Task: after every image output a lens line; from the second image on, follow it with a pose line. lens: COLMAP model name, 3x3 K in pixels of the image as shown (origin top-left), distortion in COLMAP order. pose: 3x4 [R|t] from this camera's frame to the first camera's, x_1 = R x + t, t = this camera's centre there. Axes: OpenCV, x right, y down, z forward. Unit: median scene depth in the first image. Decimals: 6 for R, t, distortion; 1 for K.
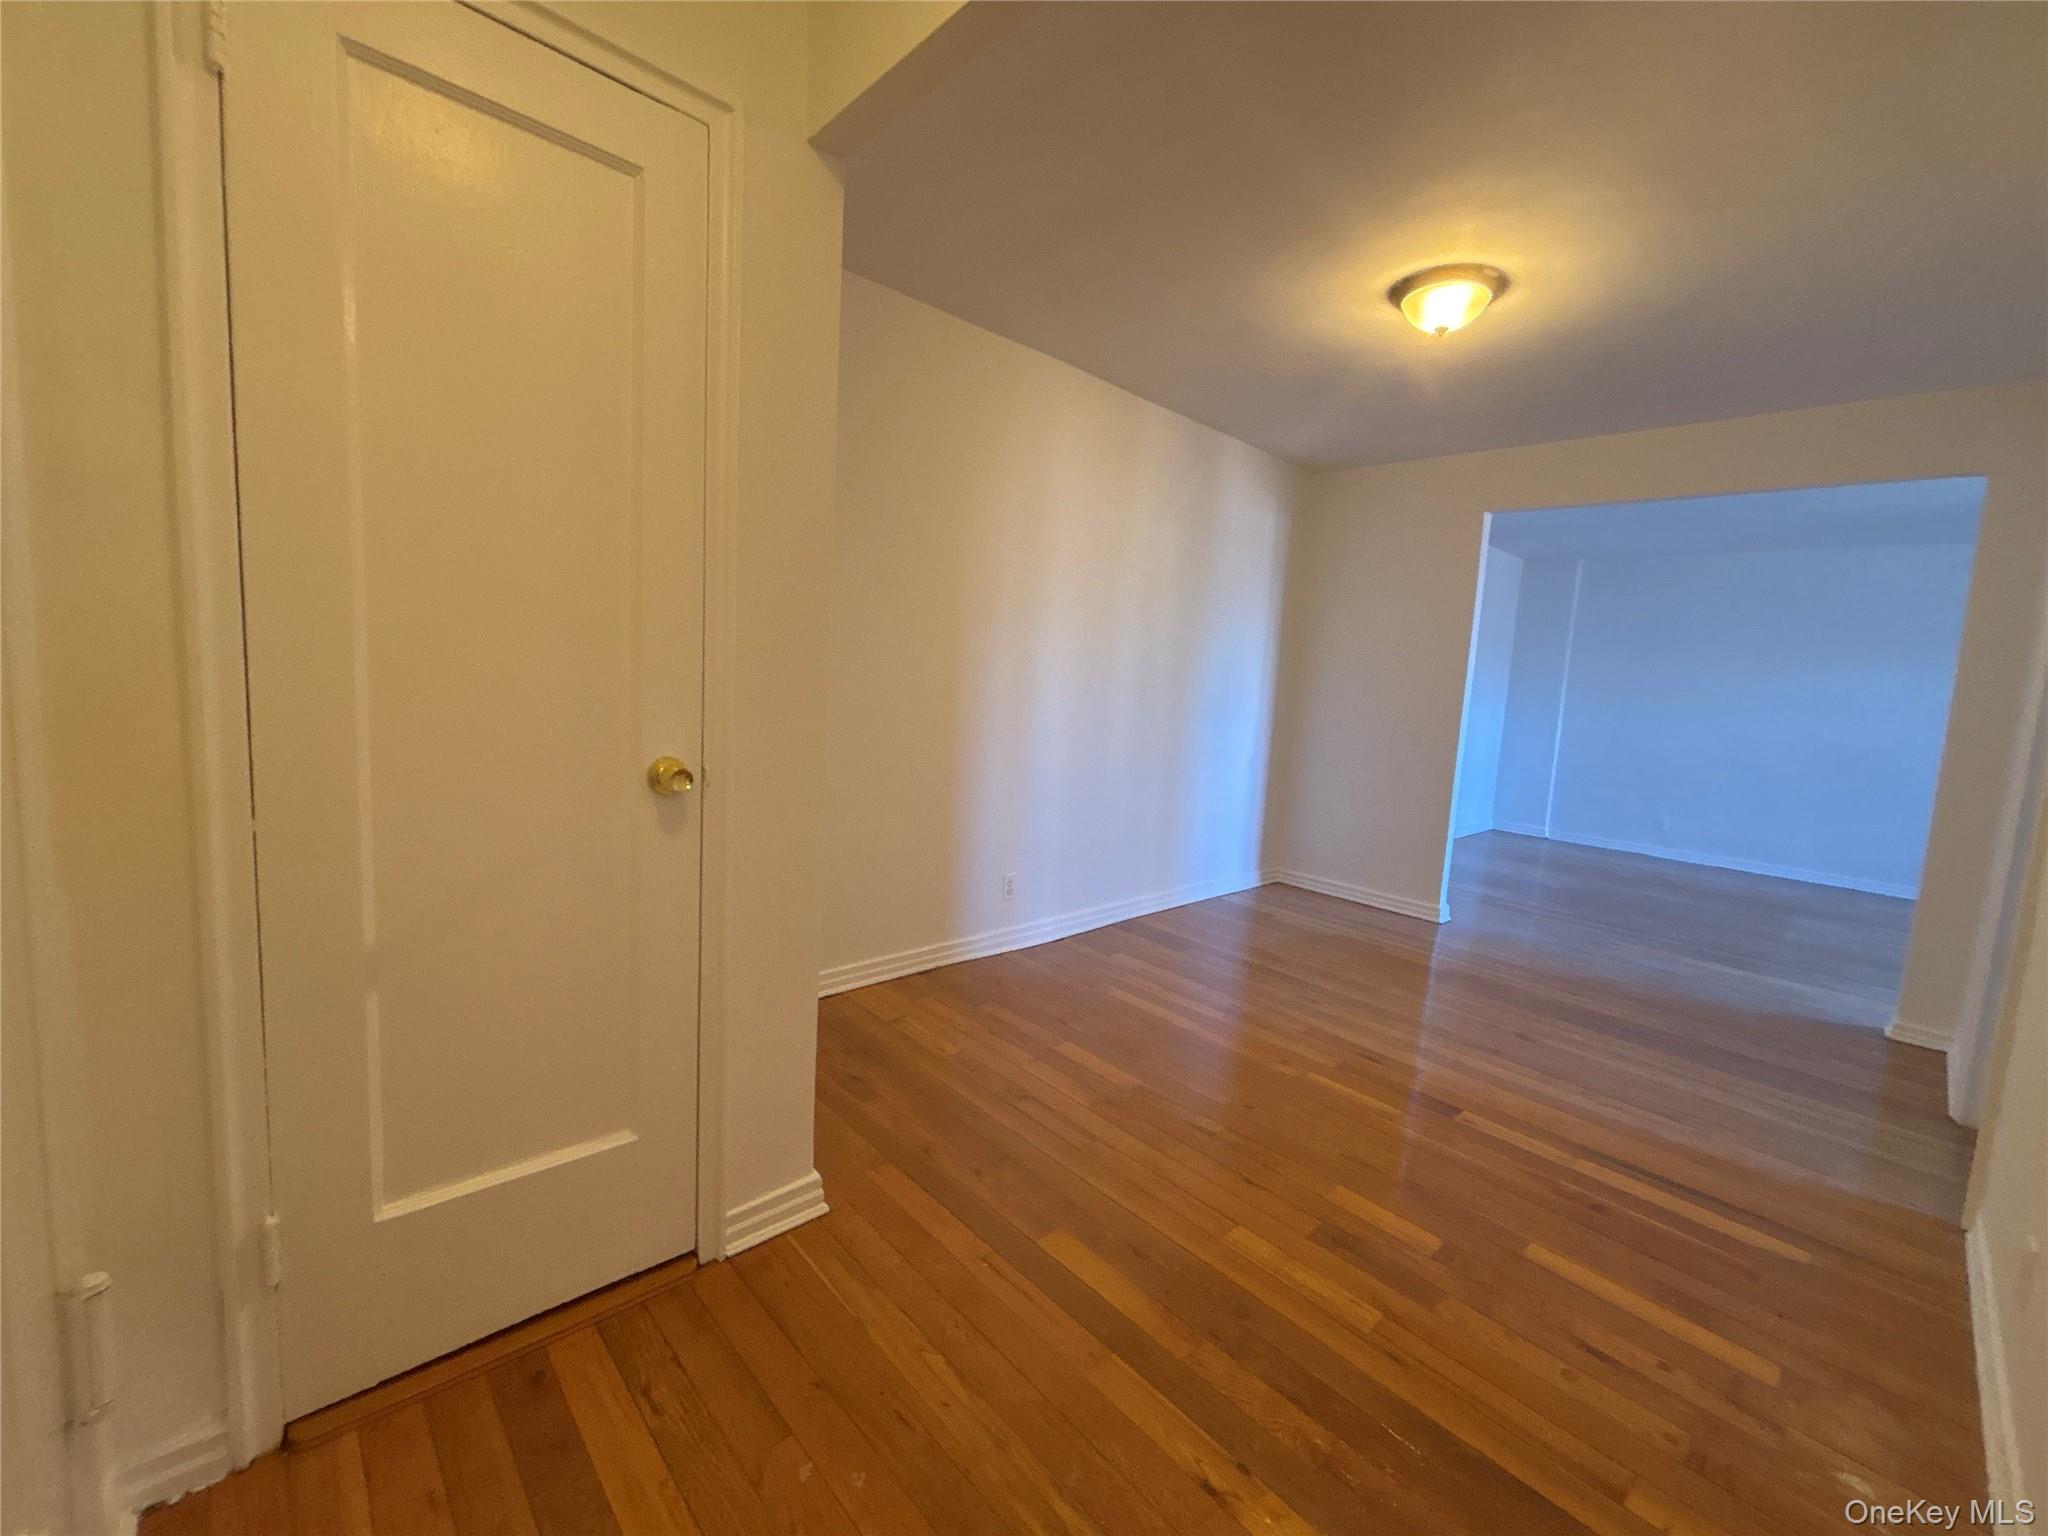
lens RADIAL K [[827.2, 0, 1024.0], [0, 827.2, 768.0], [0, 0, 1]] dist [-0.000527, -0.000236]
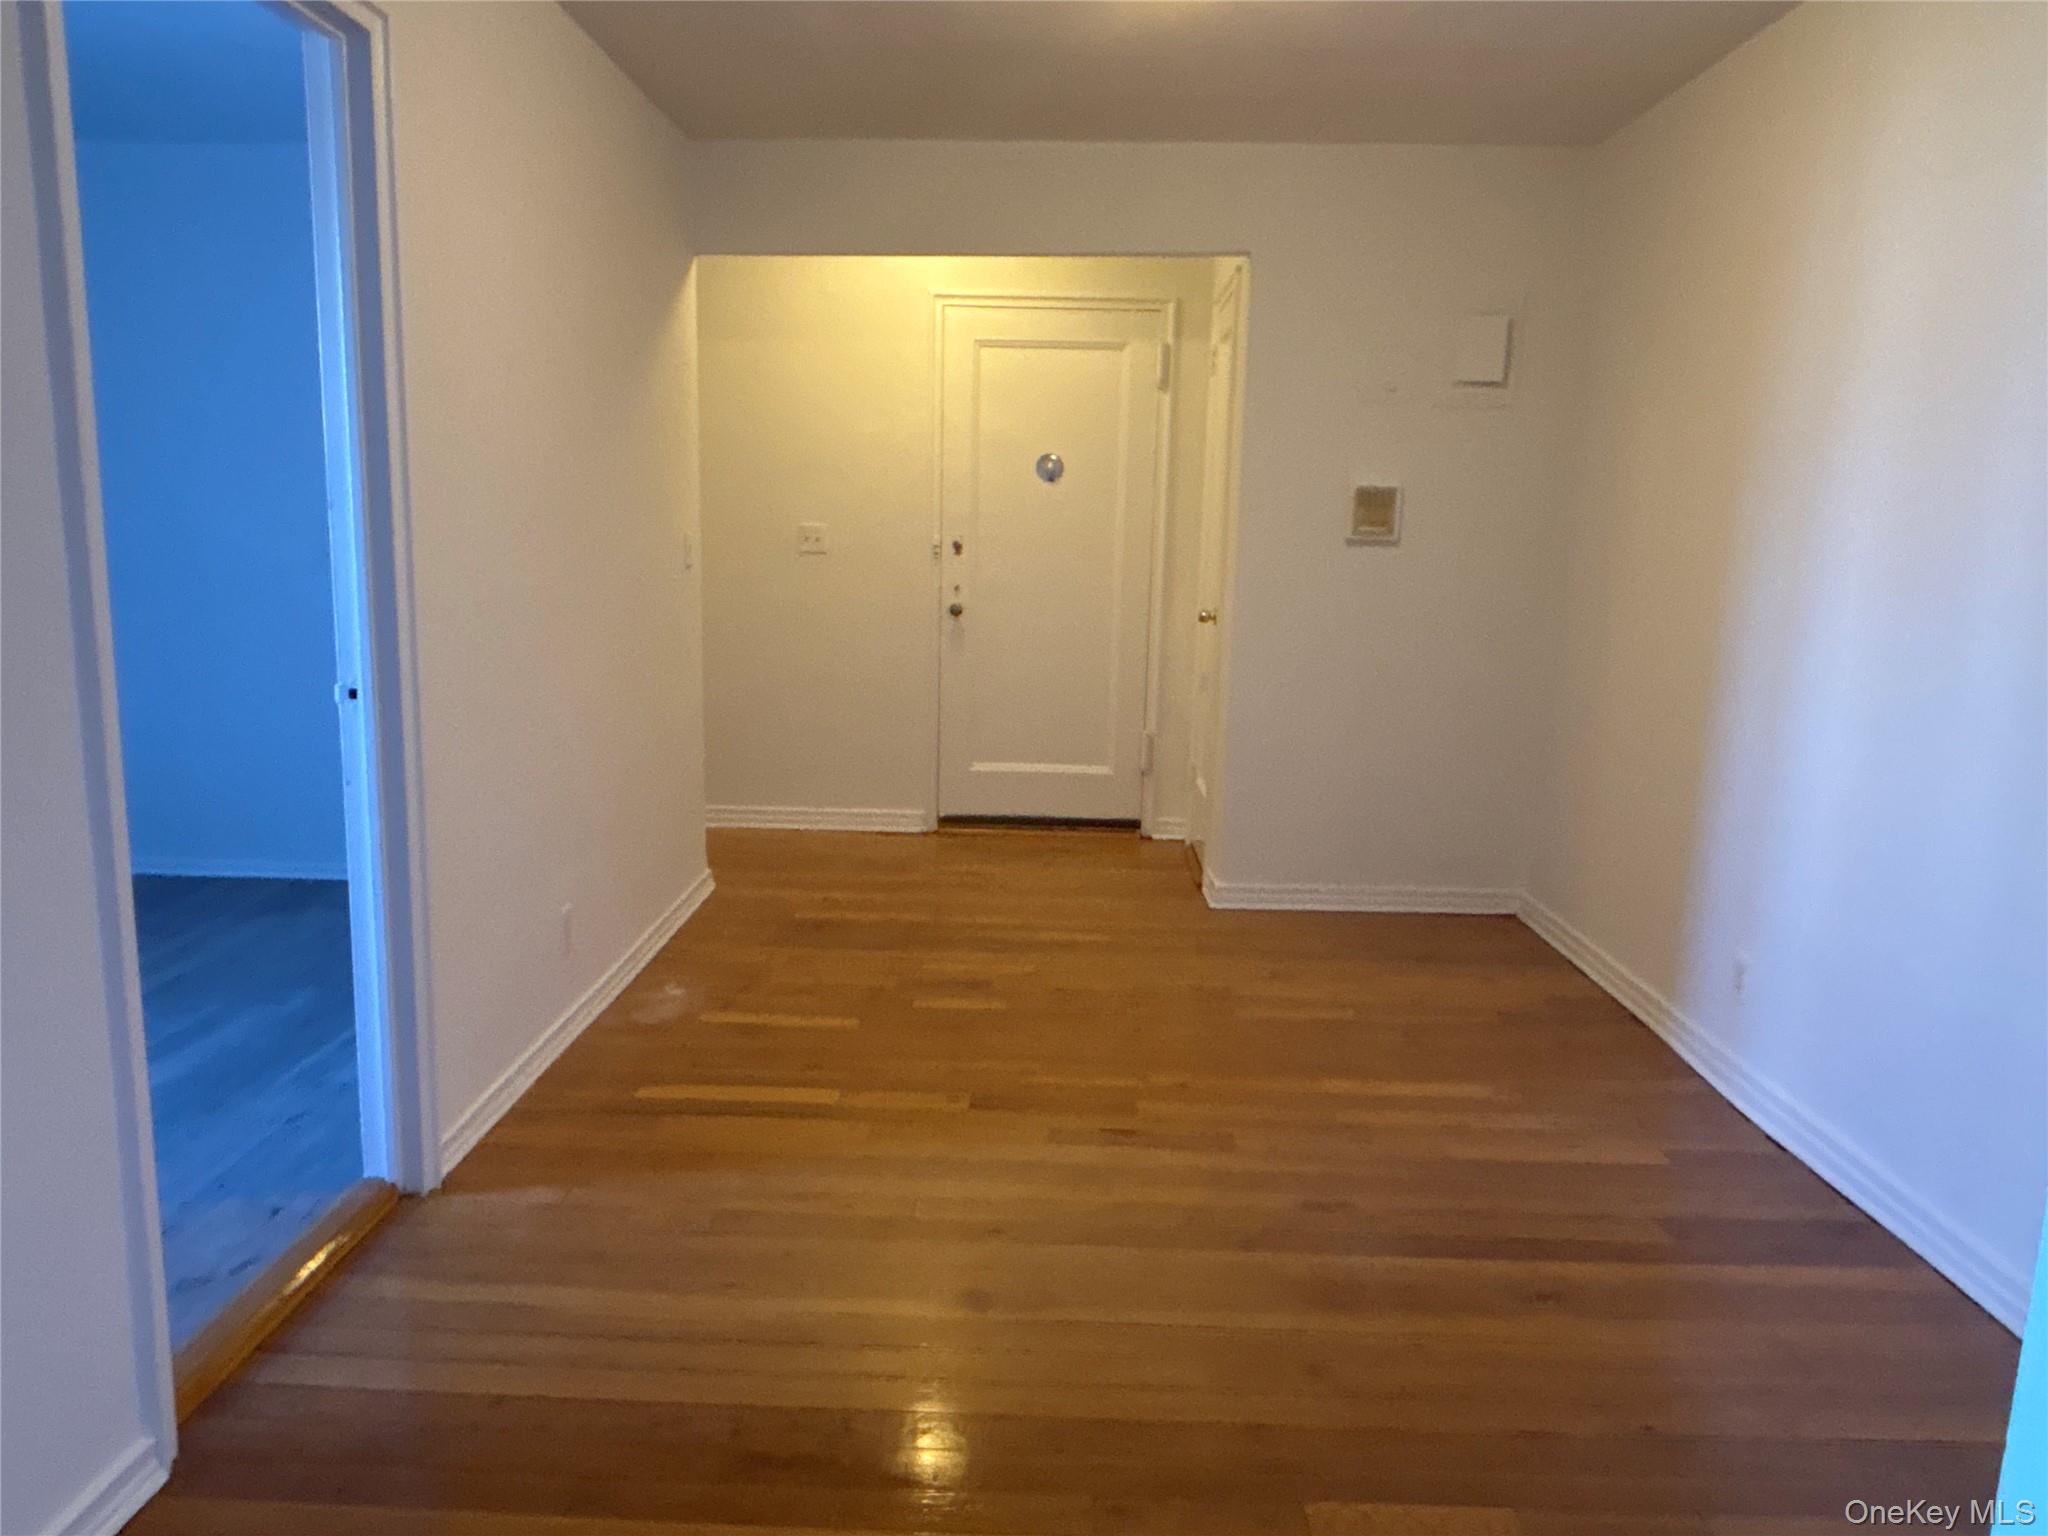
lens RADIAL K [[1372.7, 0, 1024.0], [0, 1372.7, 768.0], [0, 0, 1]] dist [-0.027552, -0.002129]
pose [[-0.694302, 0.047329, -0.718126, 1.366722], [-0.152425, 0.965528, 0.211003, -0.153333], [0.703357, 0.255960, -0.663154, 1.772606]]
